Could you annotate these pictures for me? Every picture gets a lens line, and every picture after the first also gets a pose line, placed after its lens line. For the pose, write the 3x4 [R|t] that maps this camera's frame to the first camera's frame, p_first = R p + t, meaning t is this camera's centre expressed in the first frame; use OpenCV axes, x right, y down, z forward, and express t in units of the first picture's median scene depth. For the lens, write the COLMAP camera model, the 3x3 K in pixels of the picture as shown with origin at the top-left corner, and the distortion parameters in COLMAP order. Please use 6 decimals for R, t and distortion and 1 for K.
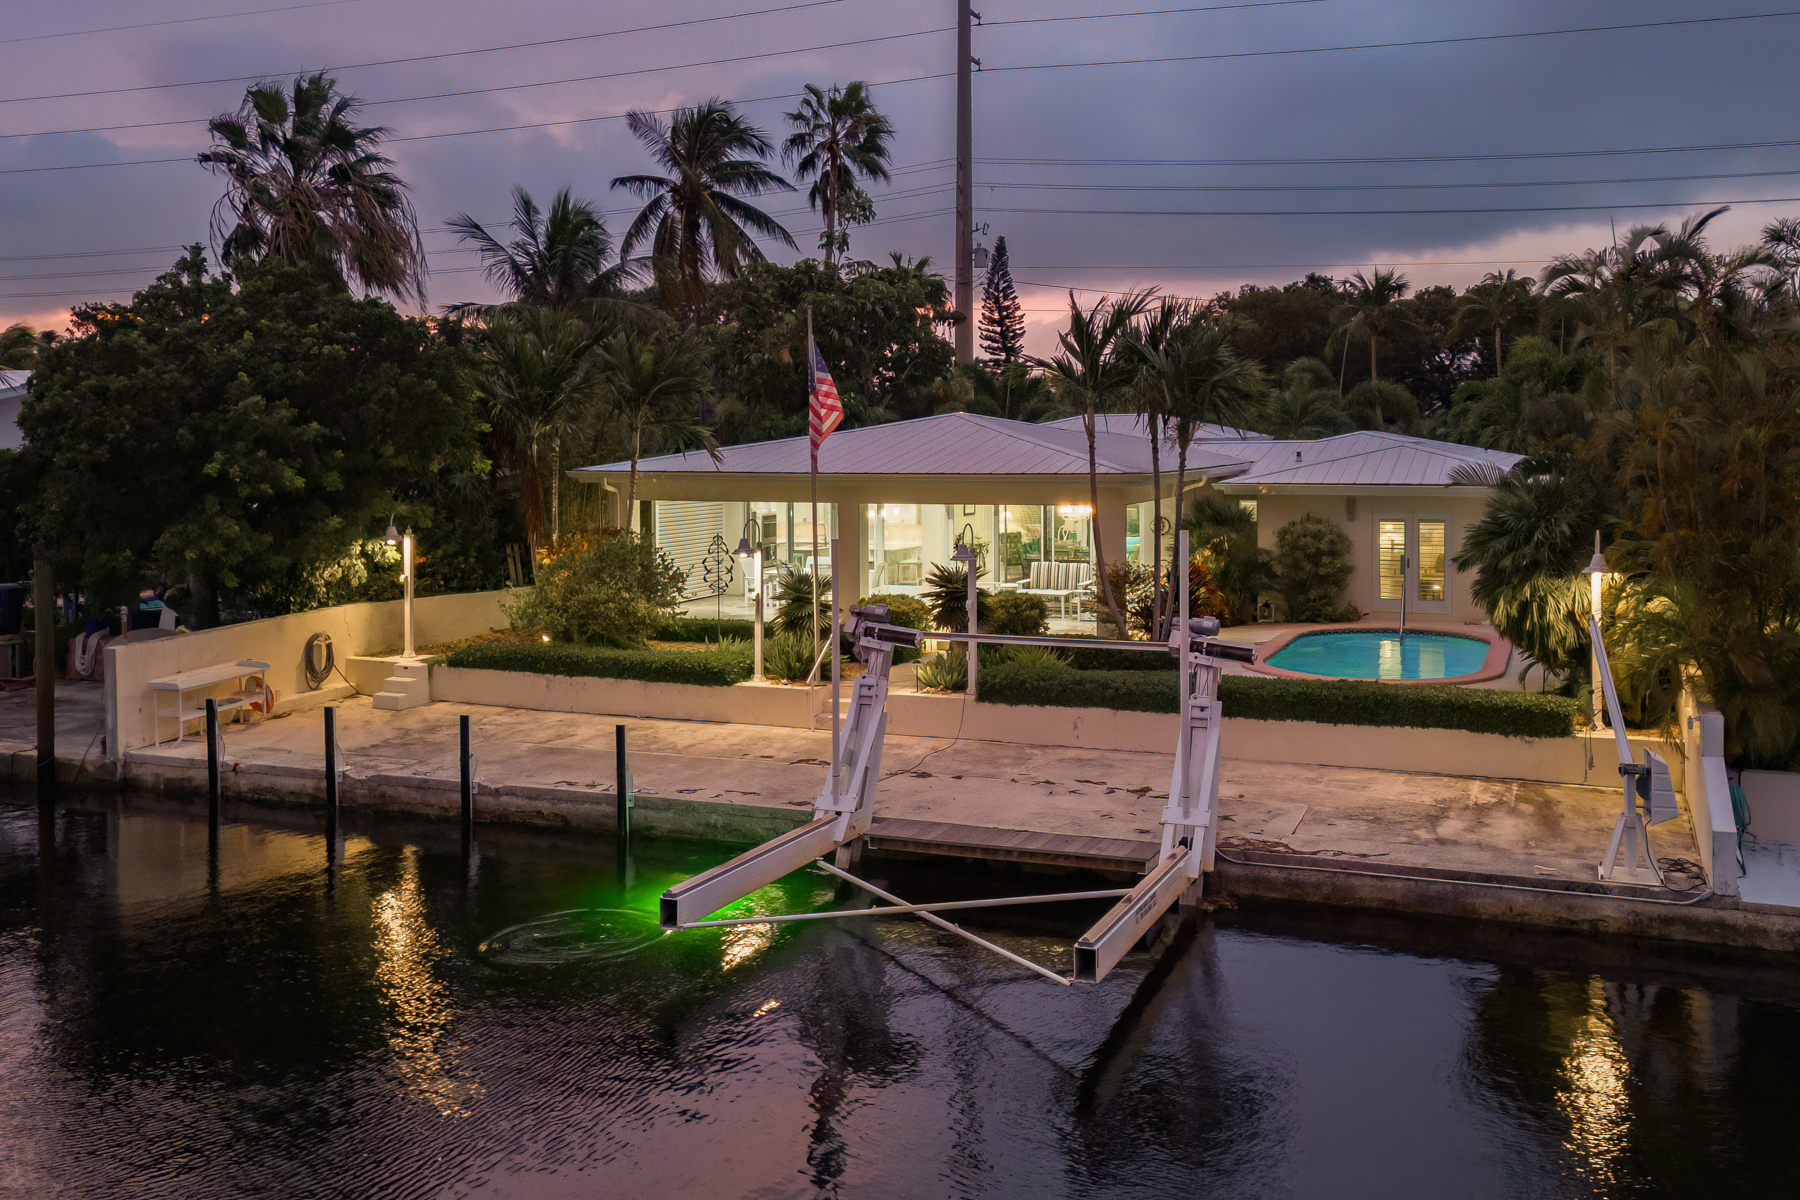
lens RADIAL K [[1645.3, 0, 908.8], [0, 1645.3, 549.6], [0, 0, 1]] dist [0.030511, 0.000000]
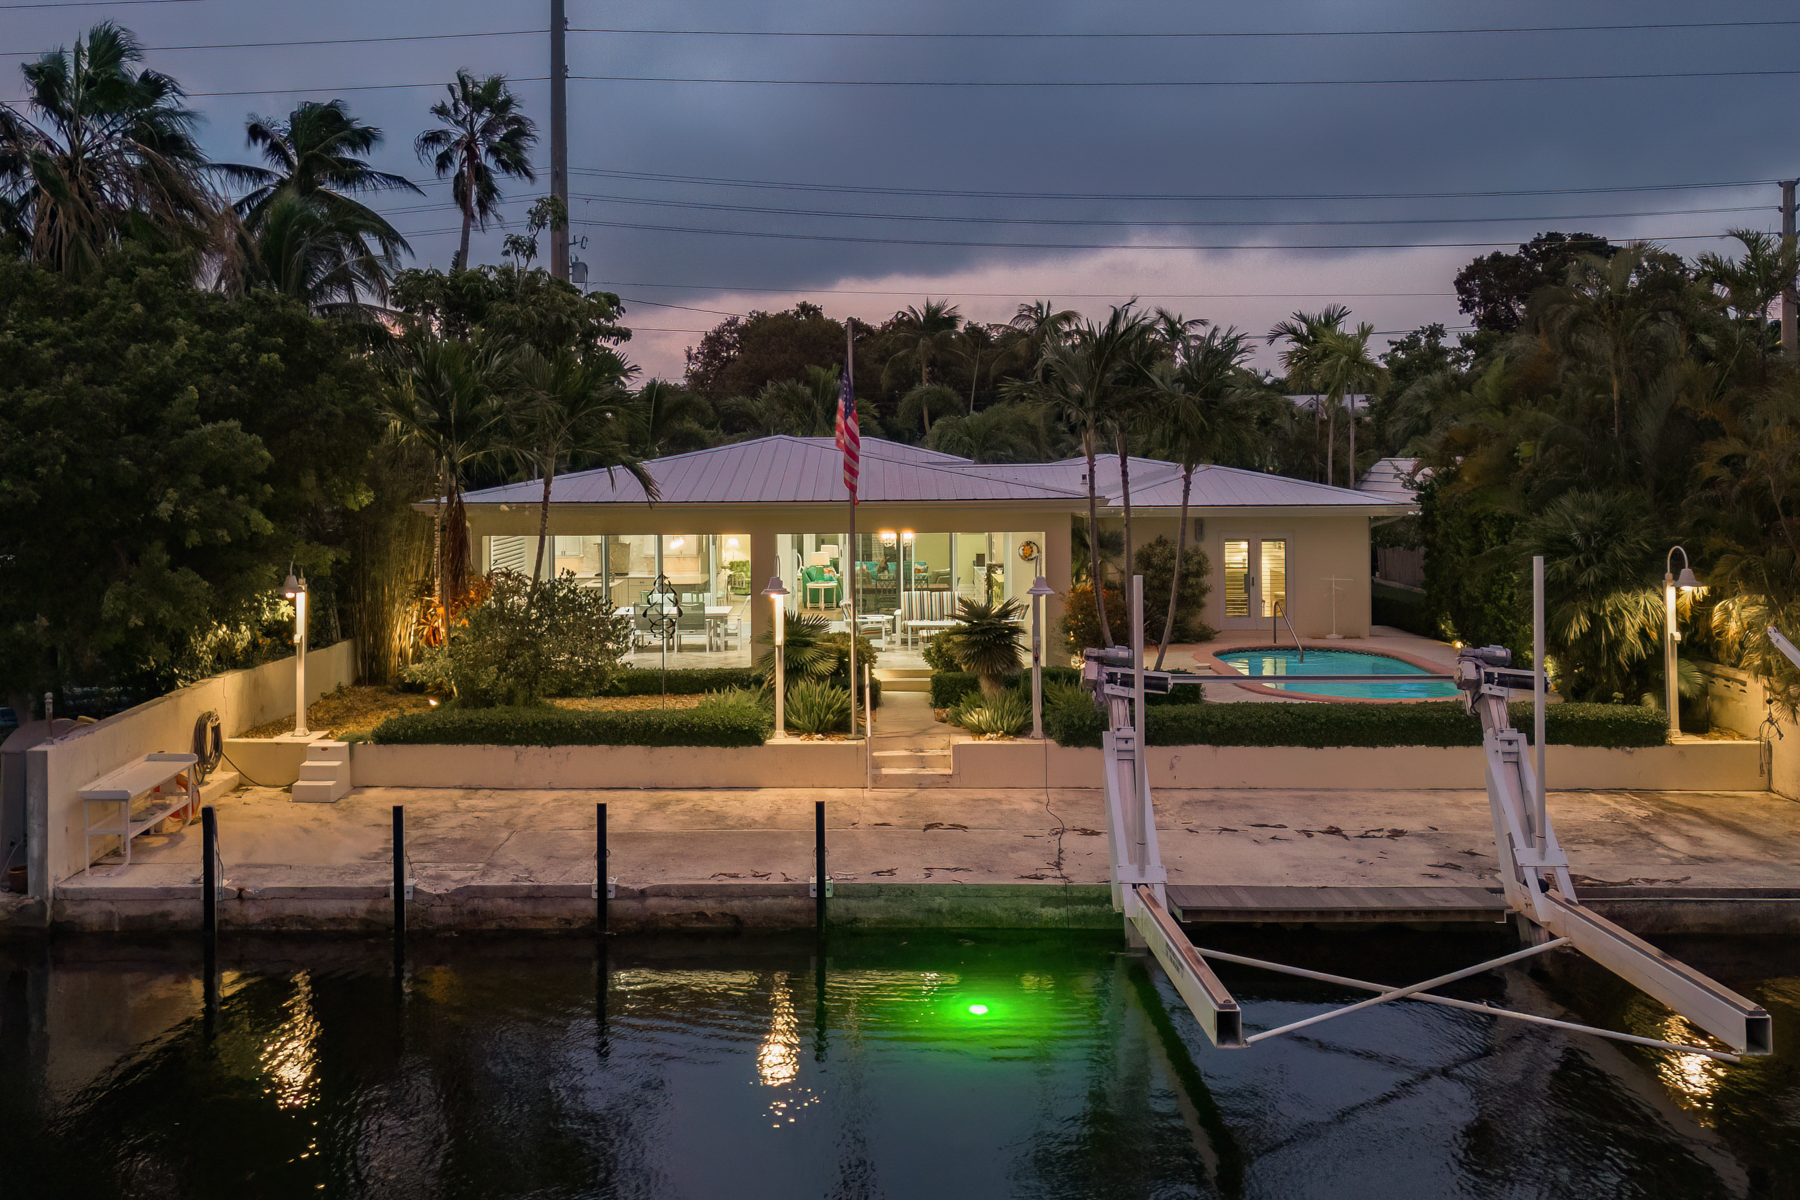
lens RADIAL K [[1645.3, 0, 799.6], [0, 1645.3, 536.8], [0, 0, 1]] dist [0.030511, 0.000000]
pose [[0.942102, -0.022493, 0.334572, -0.371555], [0.029636, 0.999429, -0.016259, -0.013477], [-0.334015, 0.025233, 0.942230, 0.158885]]
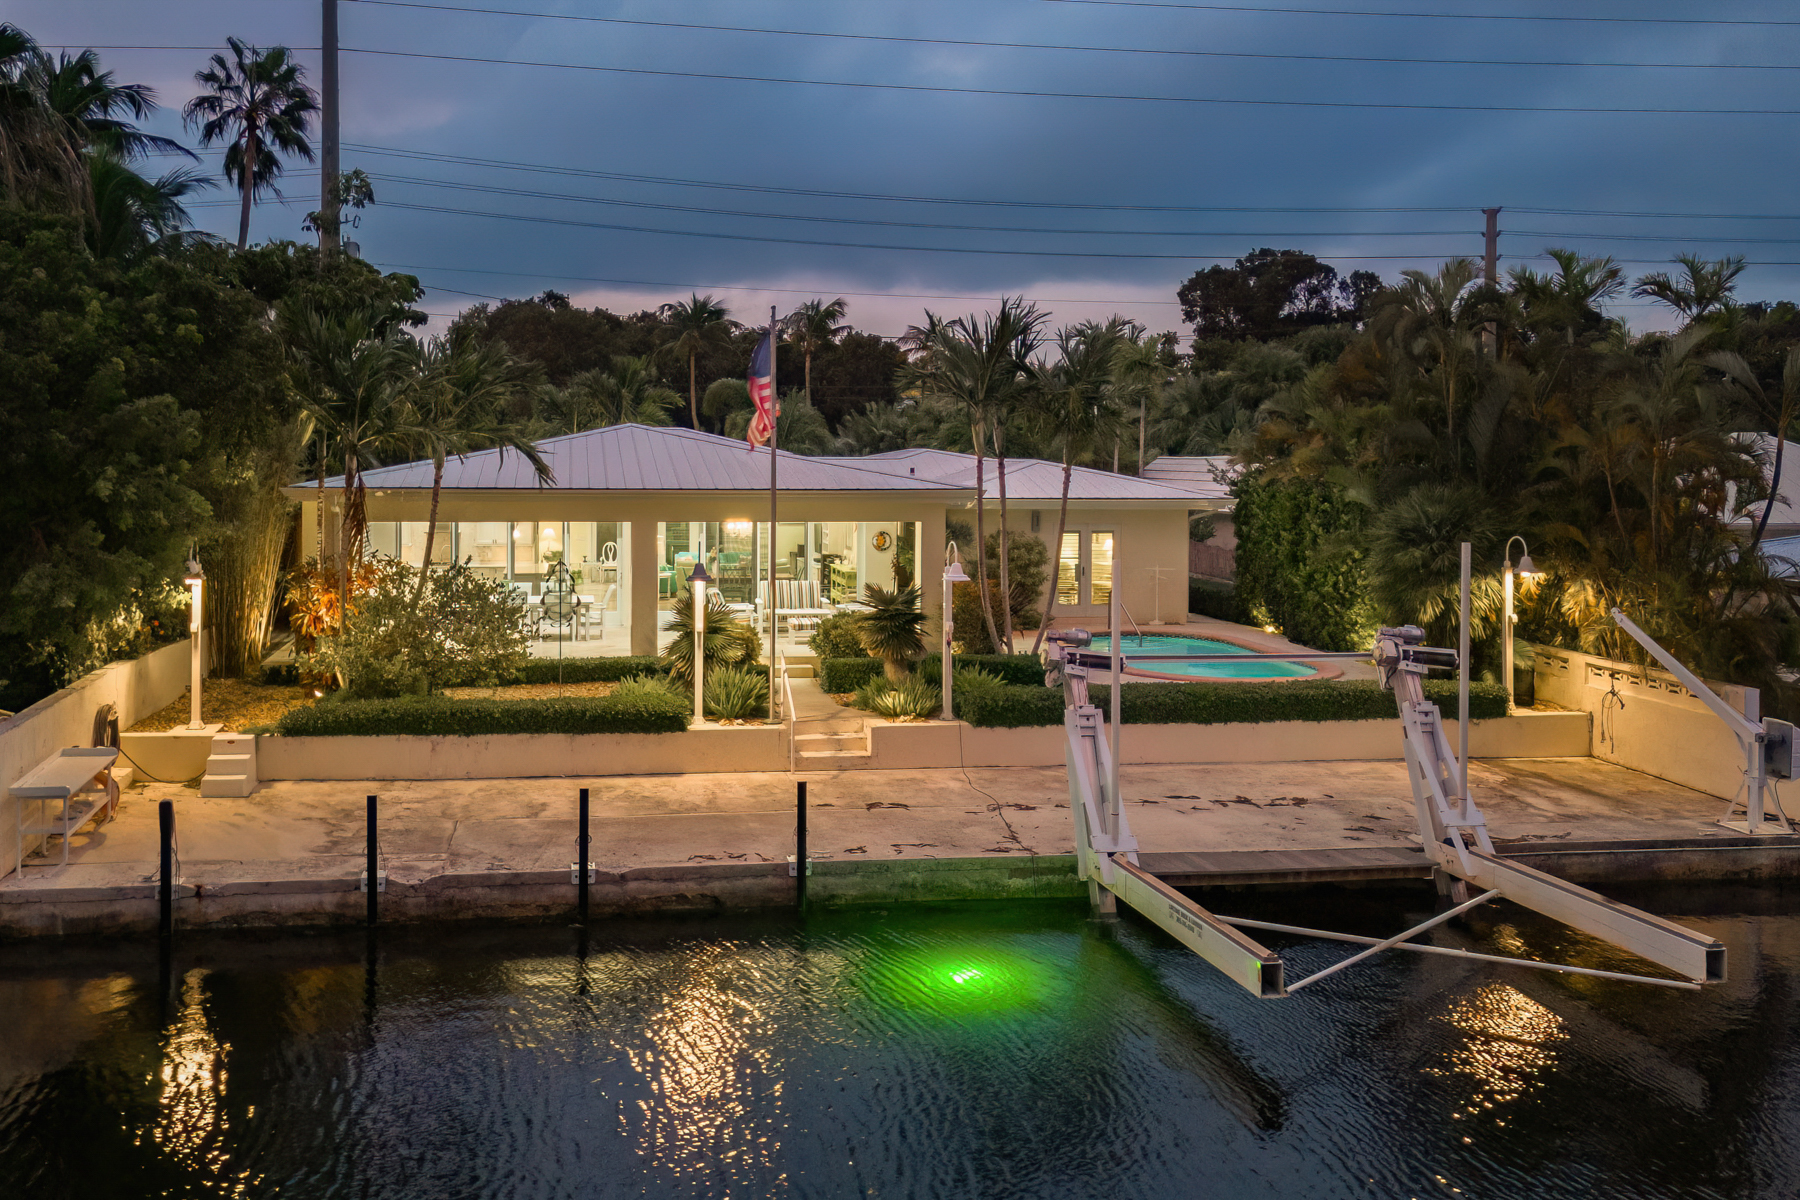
lens RADIAL K [[1645.3, 0, 779.5], [0, 1645.3, 569.7], [0, 0, 1]] dist [0.030511, 0.000000]
pose [[0.870761, -0.029145, 0.490842, -0.482458], [0.027189, 0.999568, 0.011118, -0.011897], [-0.490955, 0.003665, 0.871177, 0.202113]]
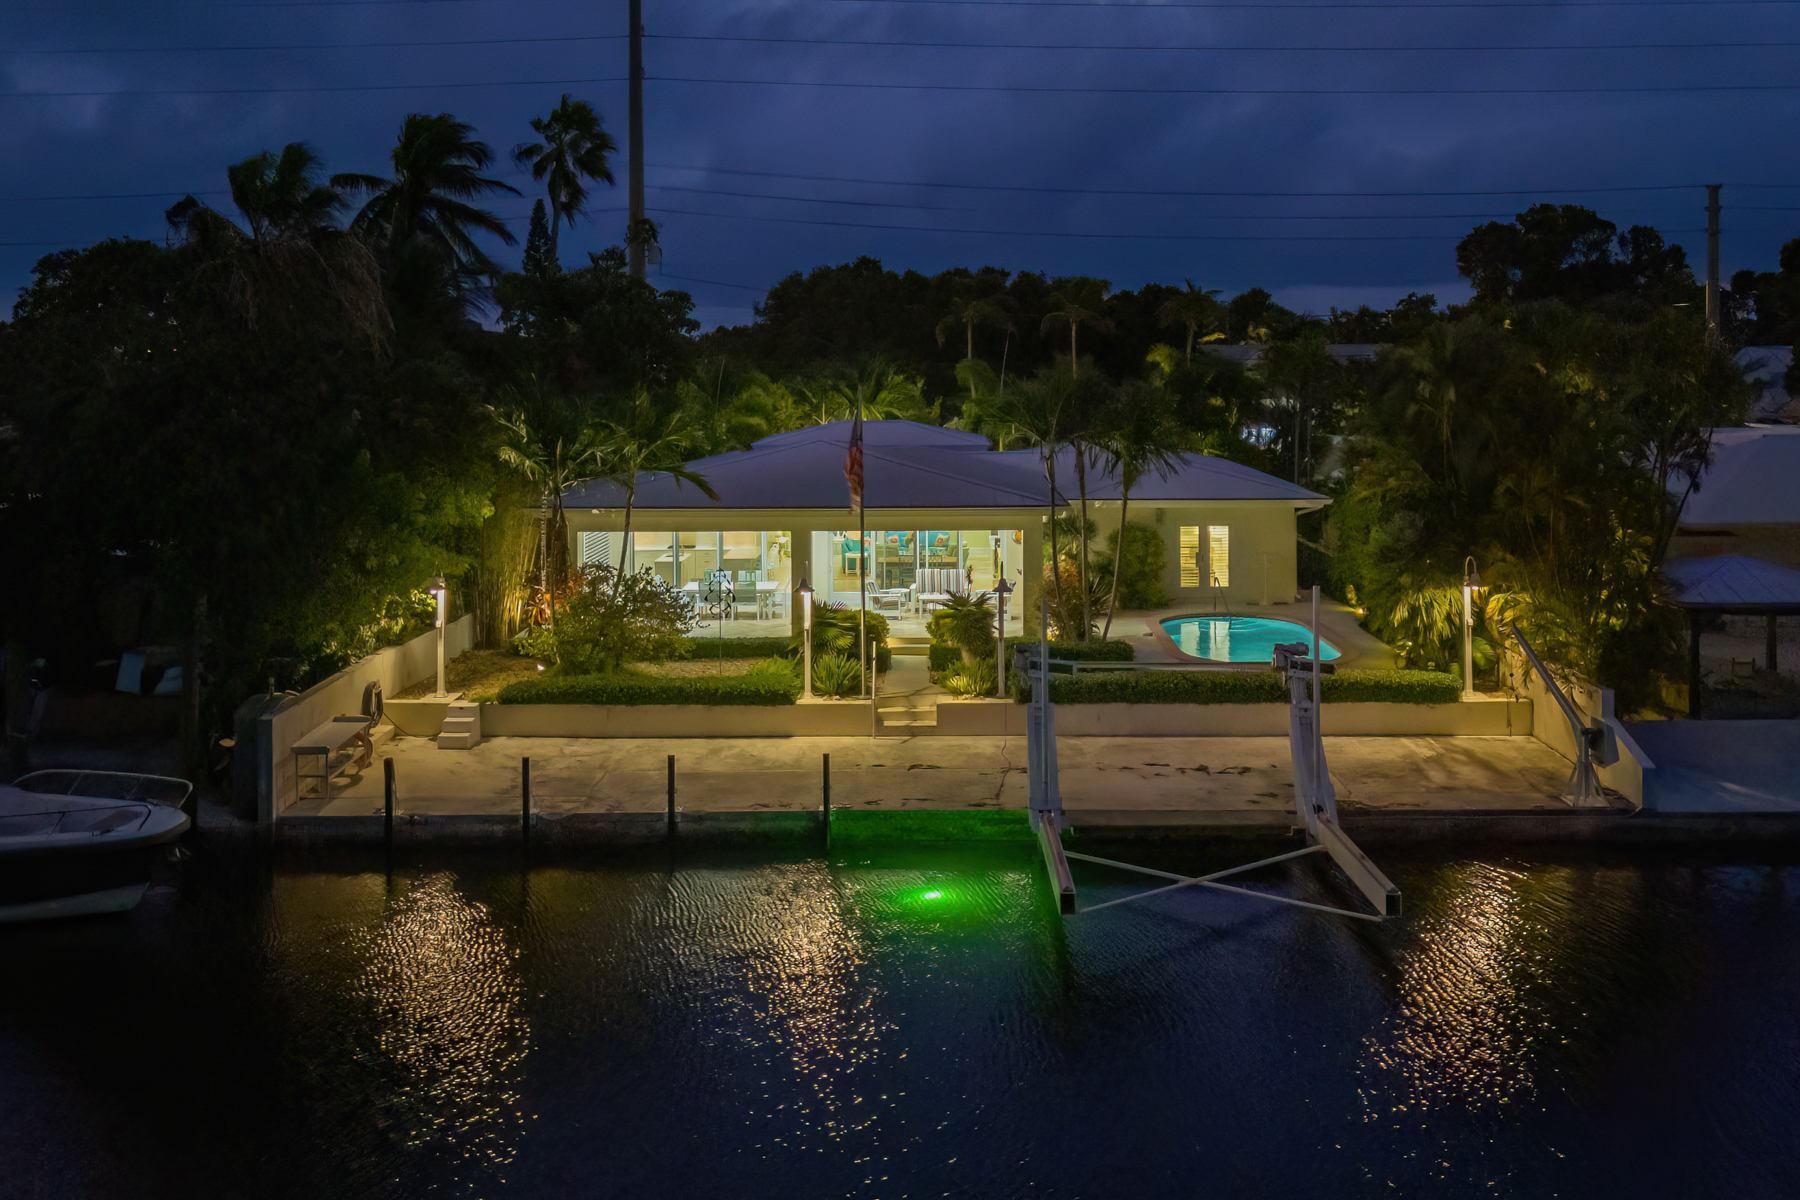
lens RADIAL K [[1645.3, 0, 933.9], [0, 1645.3, 480.3], [0, 0, 1]] dist [0.030511, 0.000000]
pose [[0.929989, -0.027411, 0.366564, -0.428709], [0.027560, 0.999608, 0.004830, -0.077352], [-0.366553, 0.005611, 0.930380, -0.120917]]
